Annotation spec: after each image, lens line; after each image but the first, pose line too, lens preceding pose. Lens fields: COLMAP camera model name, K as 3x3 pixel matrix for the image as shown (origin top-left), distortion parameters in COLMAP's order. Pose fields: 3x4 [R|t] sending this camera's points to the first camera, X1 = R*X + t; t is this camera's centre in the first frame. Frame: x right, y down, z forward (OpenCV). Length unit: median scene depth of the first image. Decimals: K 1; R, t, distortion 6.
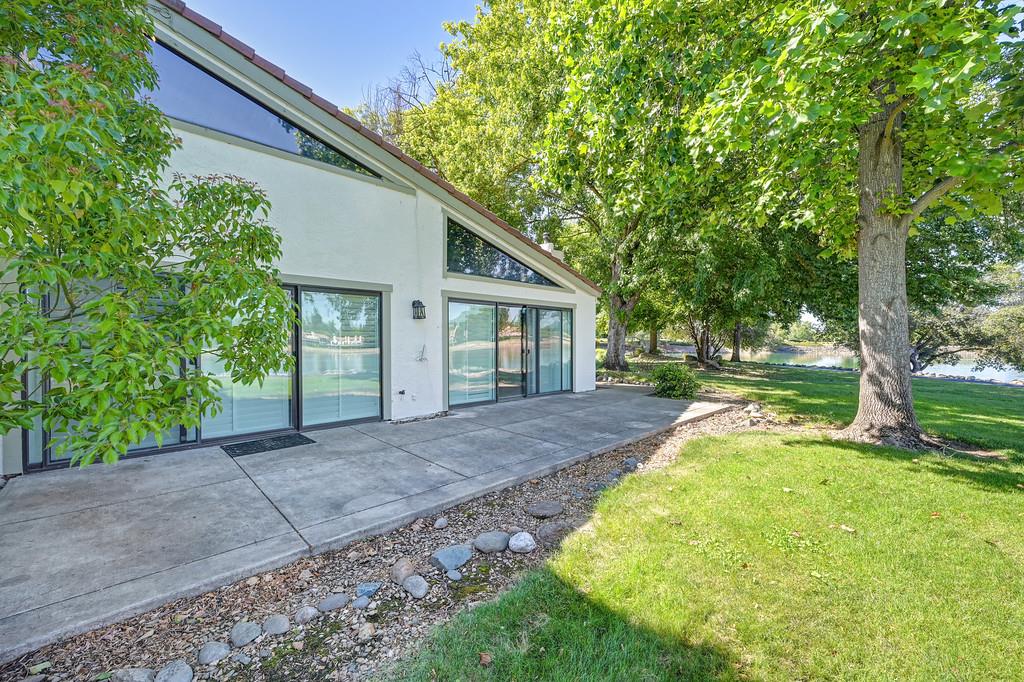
lens RADIAL K [[399.8, 0, 518.8], [0, 399.8, 342.1], [0, 0, 1]] dist [-0.001466, 0.000010]
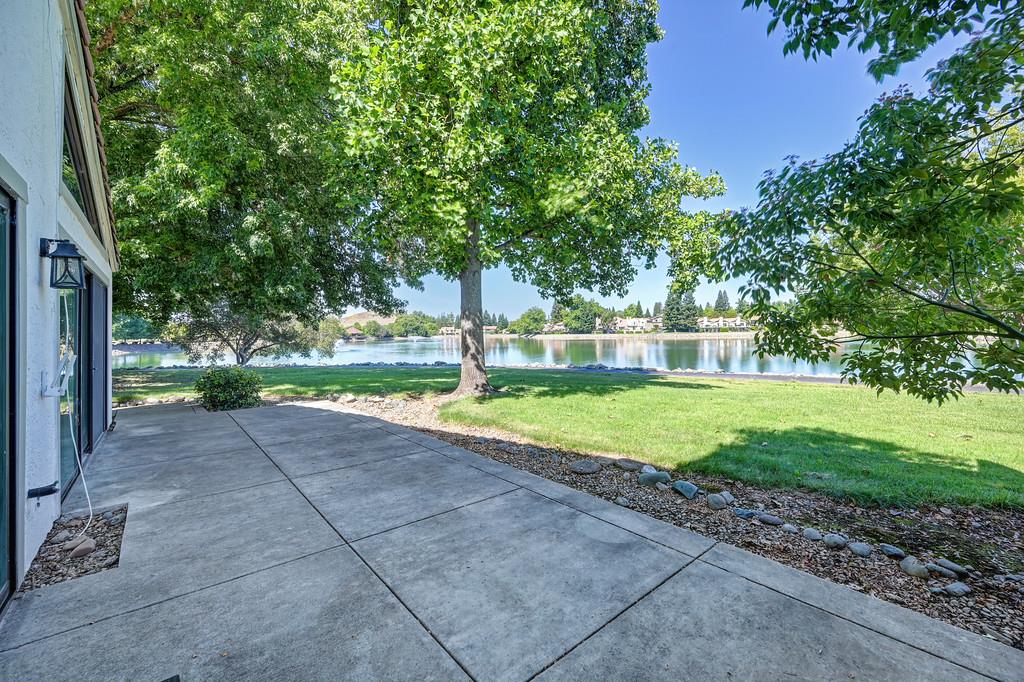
lens RADIAL K [[399.8, 0, 518.6], [0, 399.8, 335.7], [0, 0, 1]] dist [-0.001466, 0.000010]
pose [[0.097866, -0.013274, 0.995111, -0.803383], [0.024693, 0.999636, 0.010906, -0.009437], [-0.994893, 0.023505, 0.098158, 0.720586]]
